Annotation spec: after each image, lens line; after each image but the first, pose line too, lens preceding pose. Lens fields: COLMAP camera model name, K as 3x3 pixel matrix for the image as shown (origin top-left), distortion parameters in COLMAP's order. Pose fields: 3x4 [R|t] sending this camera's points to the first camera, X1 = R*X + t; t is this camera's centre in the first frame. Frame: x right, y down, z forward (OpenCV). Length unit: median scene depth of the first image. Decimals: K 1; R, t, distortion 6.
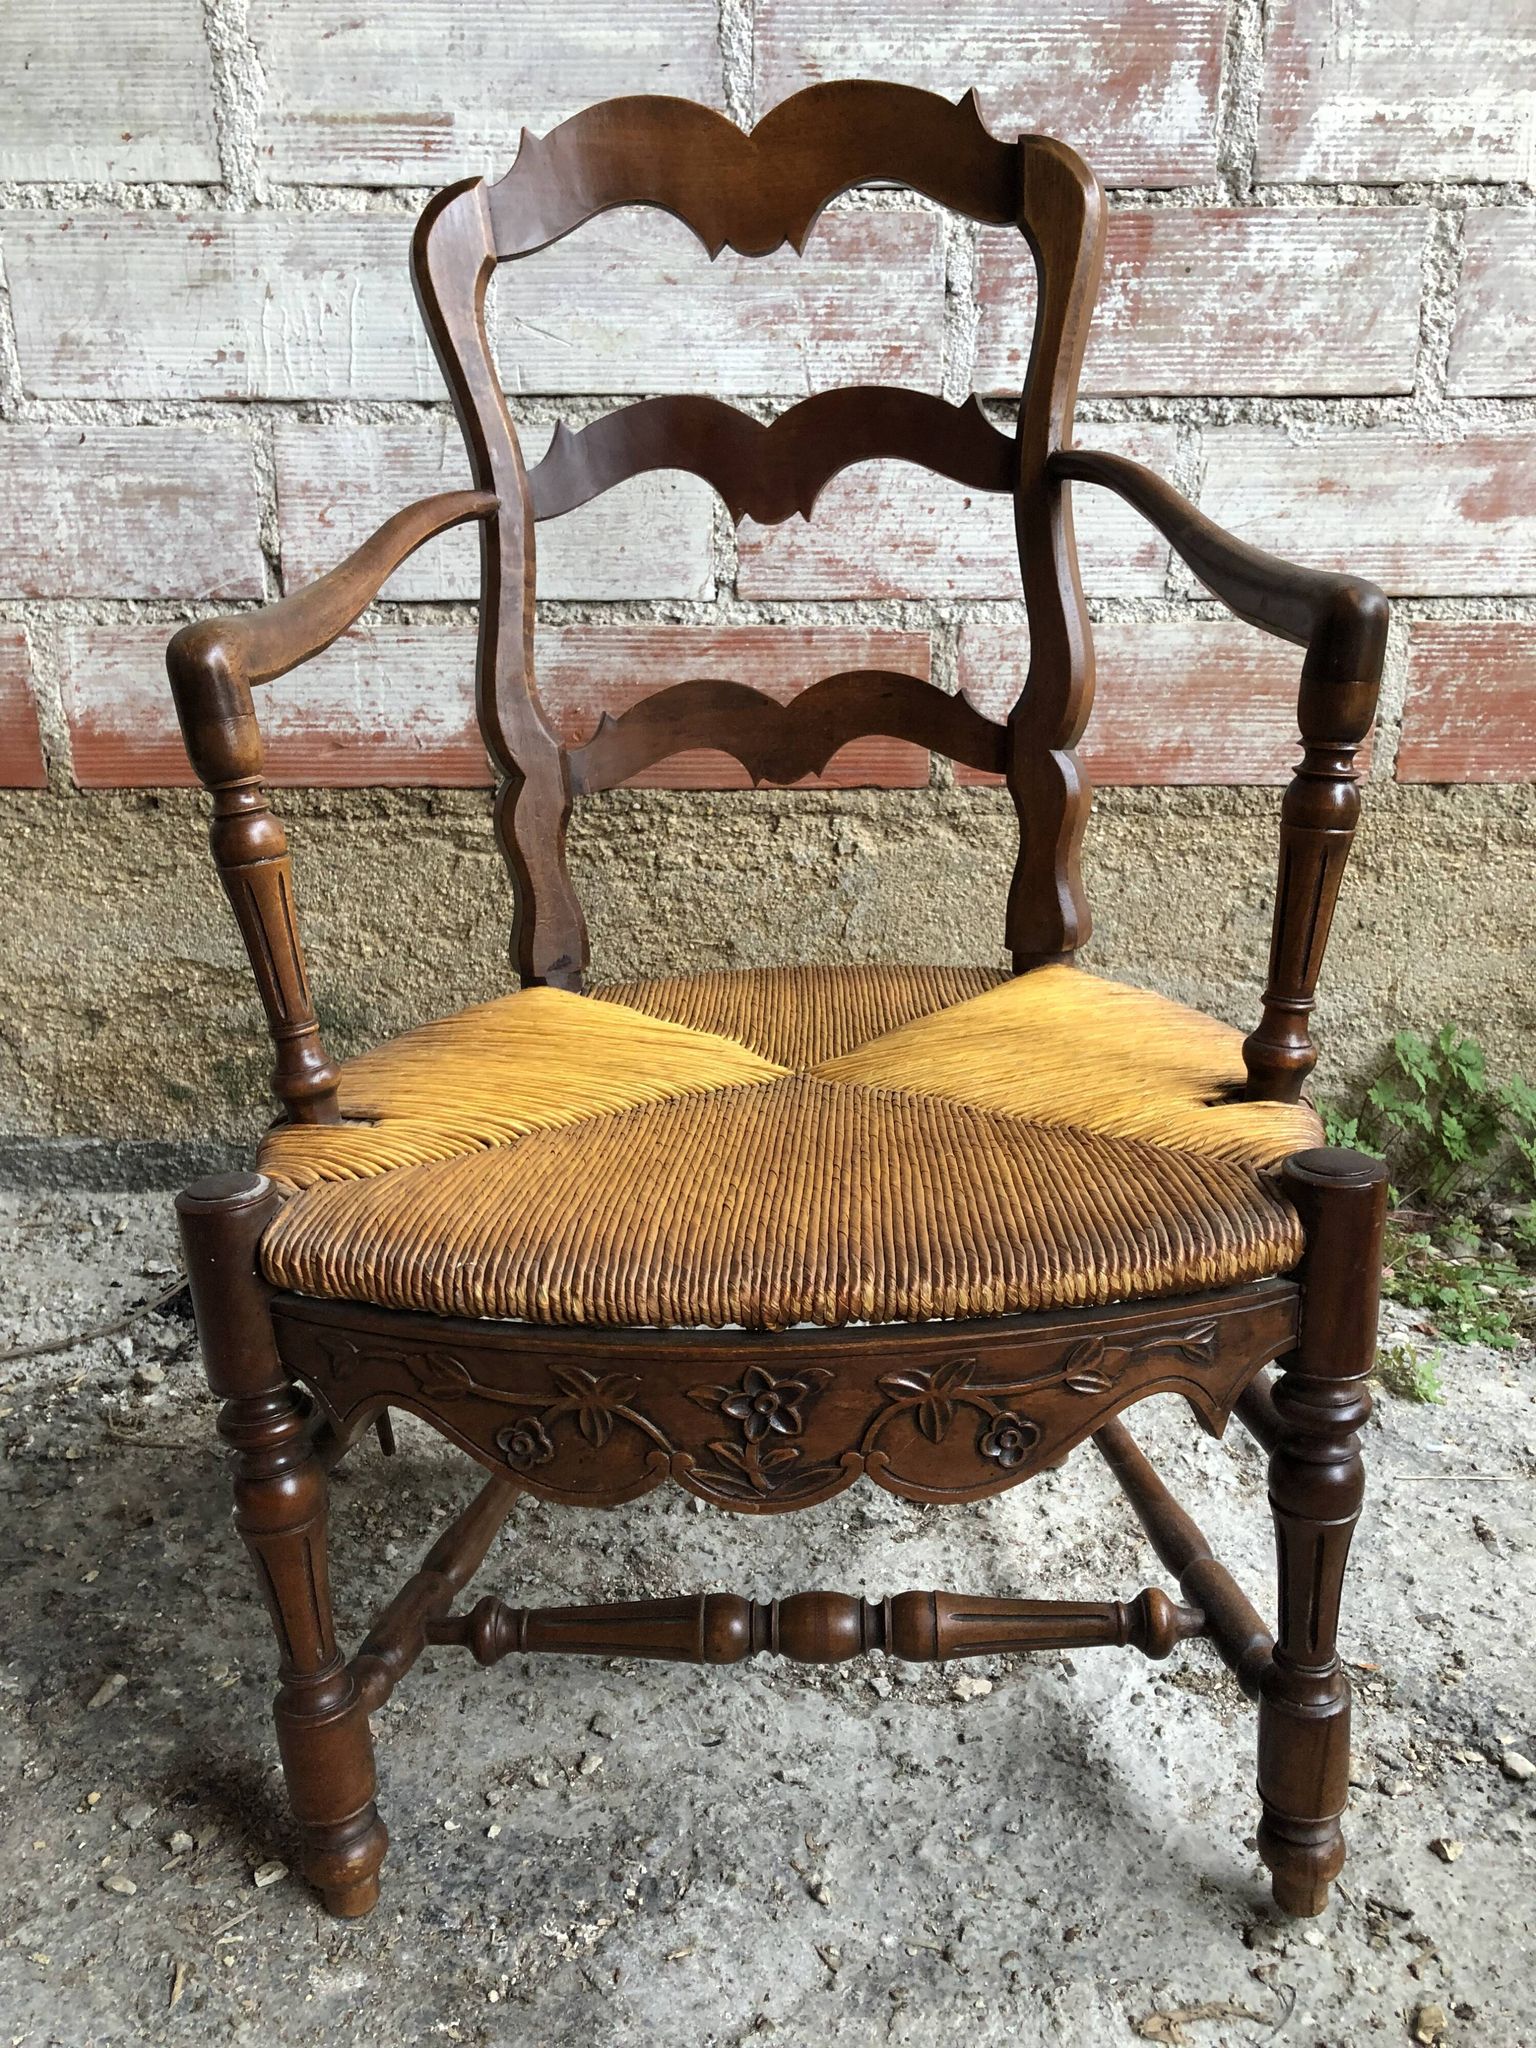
lens RADIAL K [[1681.1, 0, 764.0], [0, 1681.1, 1031.5], [0, 0, 1]] dist [0.013507, 0.005017]
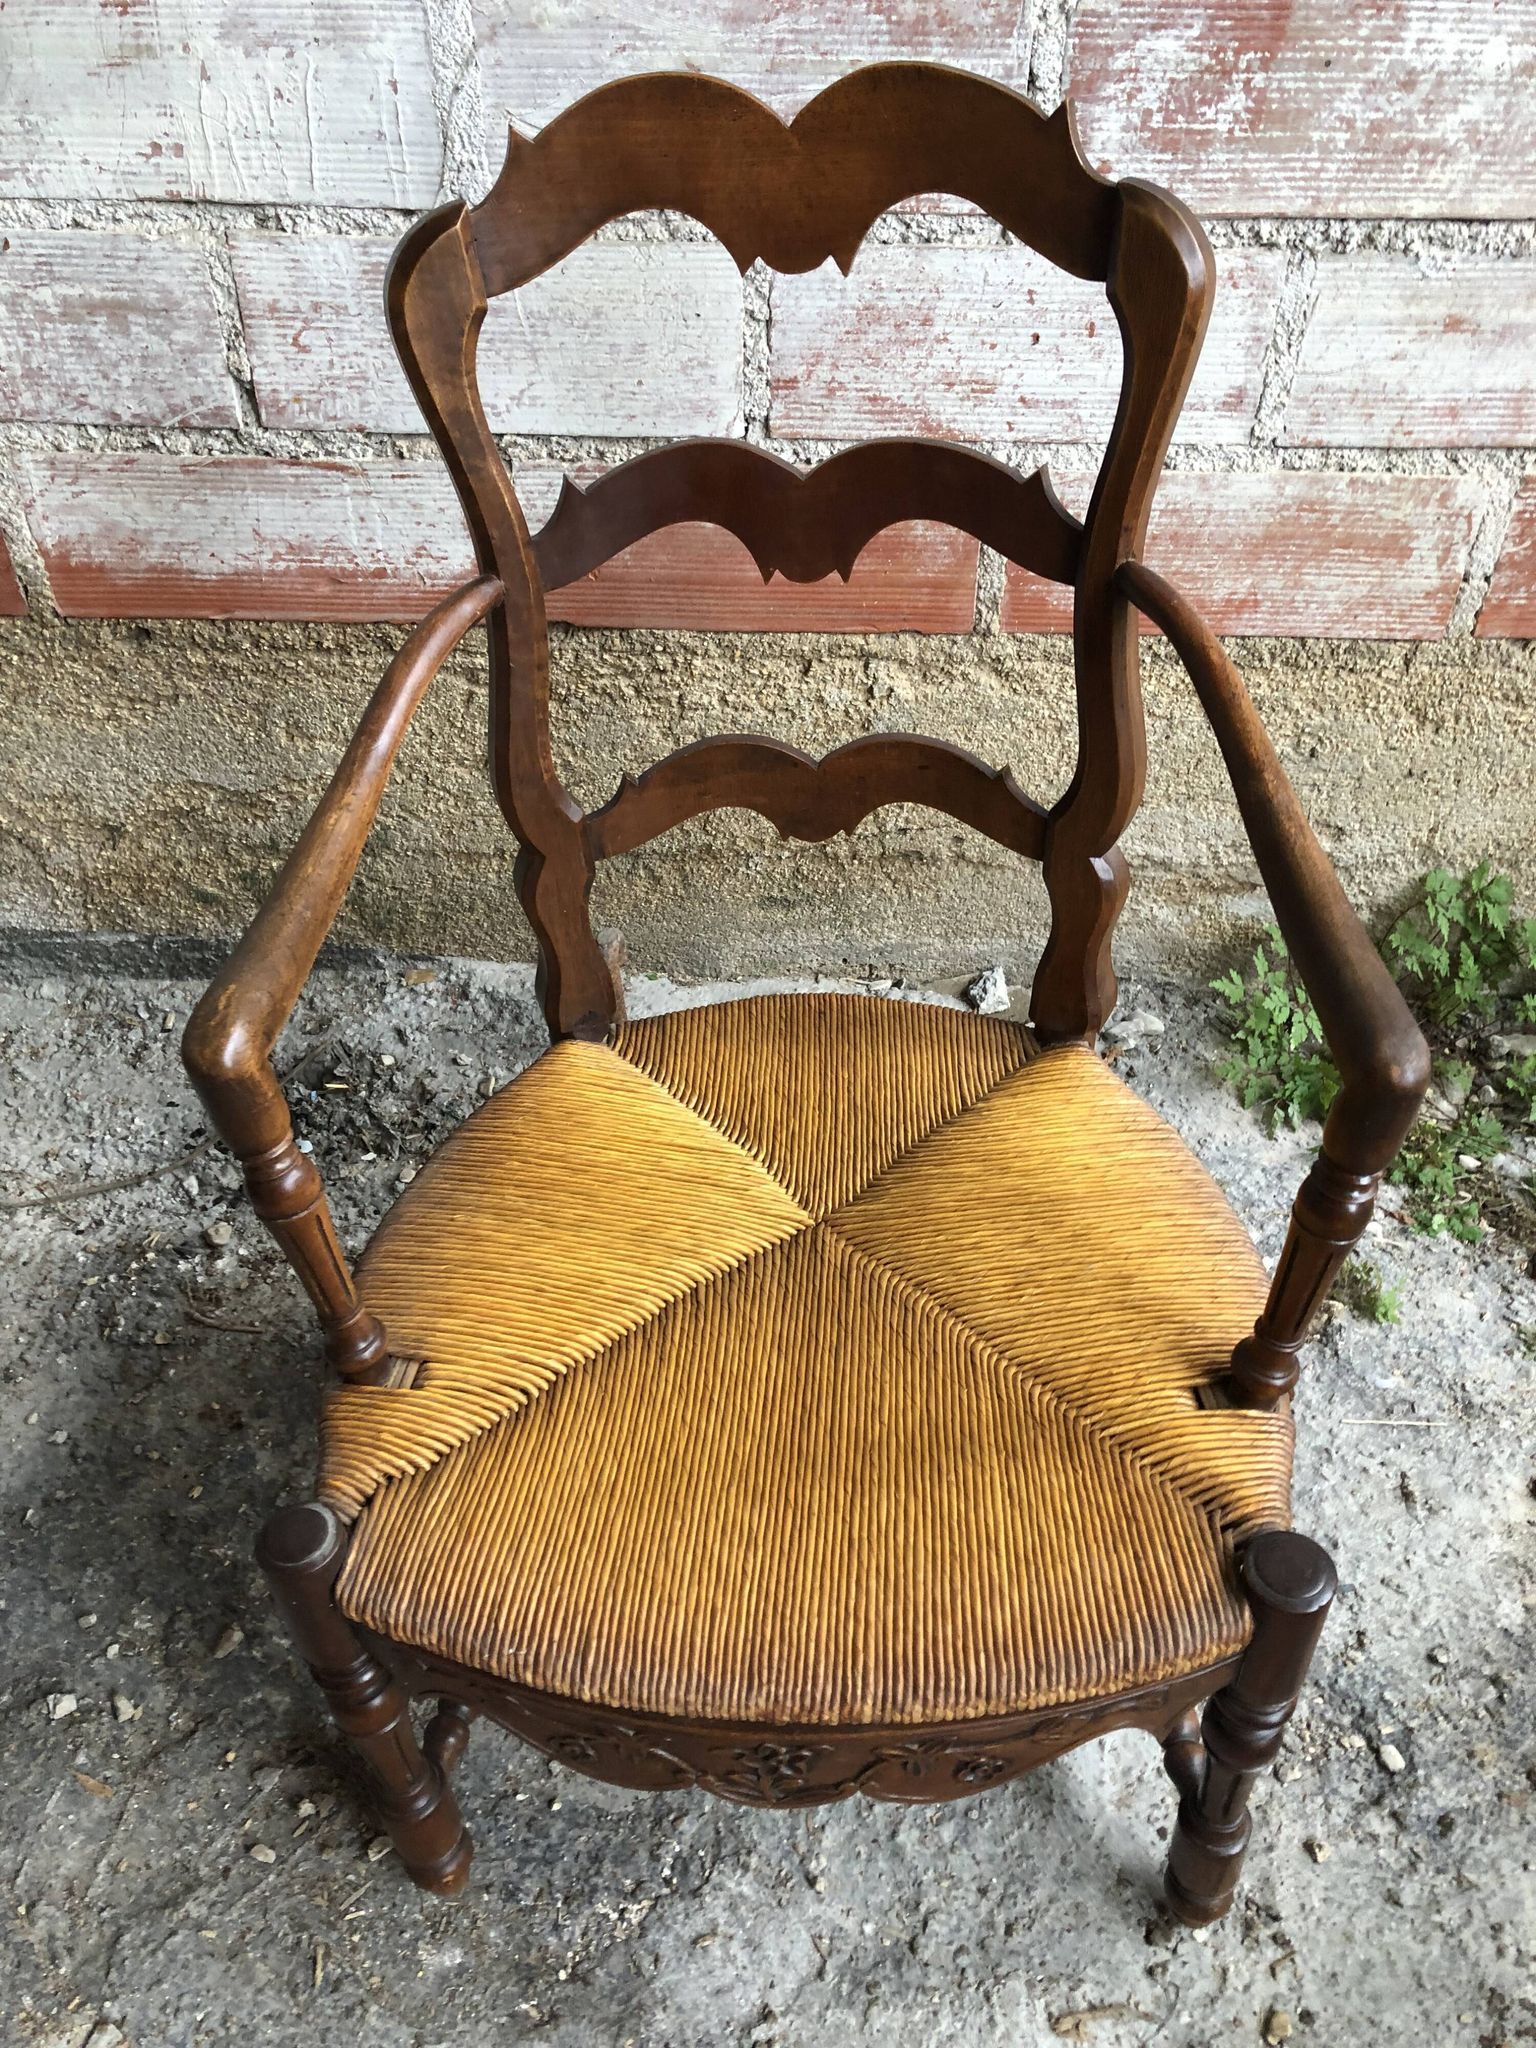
lens RADIAL K [[1684.7, 0, 781.7], [0, 1684.7, 1027.3], [0, 0, 1]] dist [-0.000249, 0.038010]
pose [[0.999804, 0.019706, -0.002124, -0.001496], [-0.017159, 0.914220, 0.404854, -0.345895], [0.009920, -0.404738, 0.914379, 0.059305]]
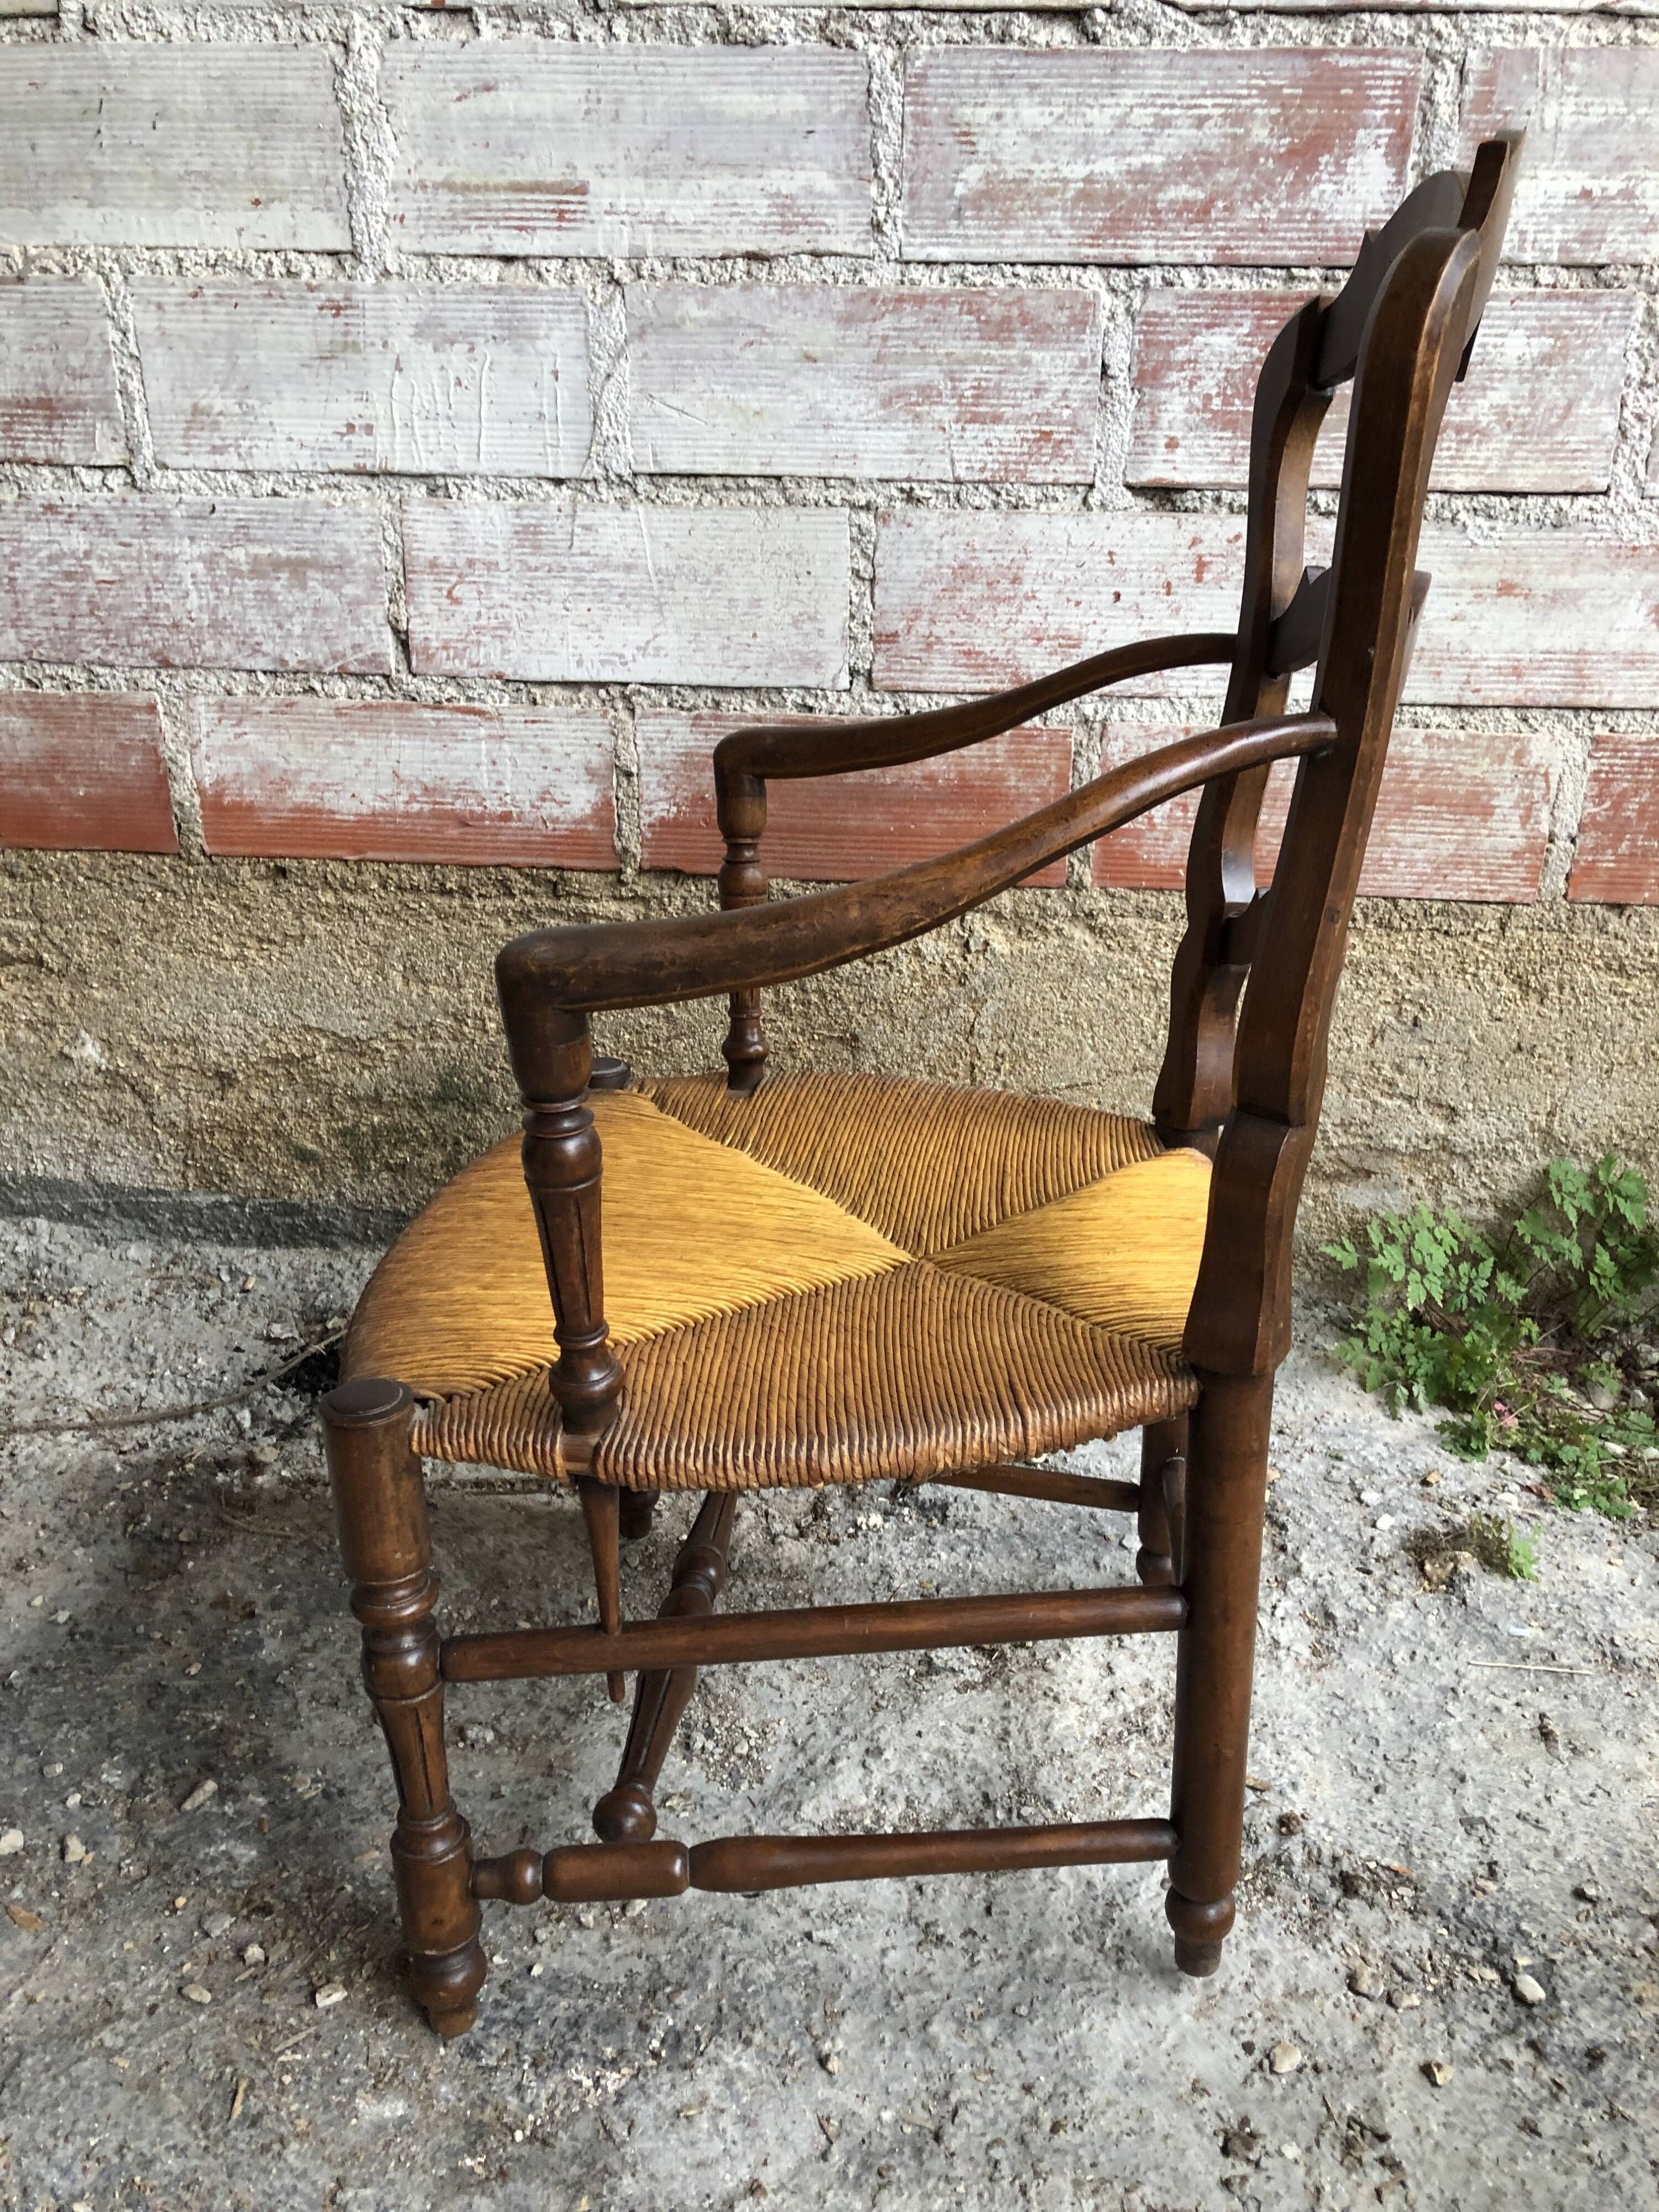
lens RADIAL K [[1811.0, 0, 841.6], [0, 1811.0, 1109.8], [0, 0, 1]] dist [0.008709, 0.017737]
pose [[0.995881, 0.047972, -0.076940, 0.060130], [-0.041404, 0.995537, 0.084802, -0.108588], [0.080665, -0.081267, 0.993423, -0.050306]]
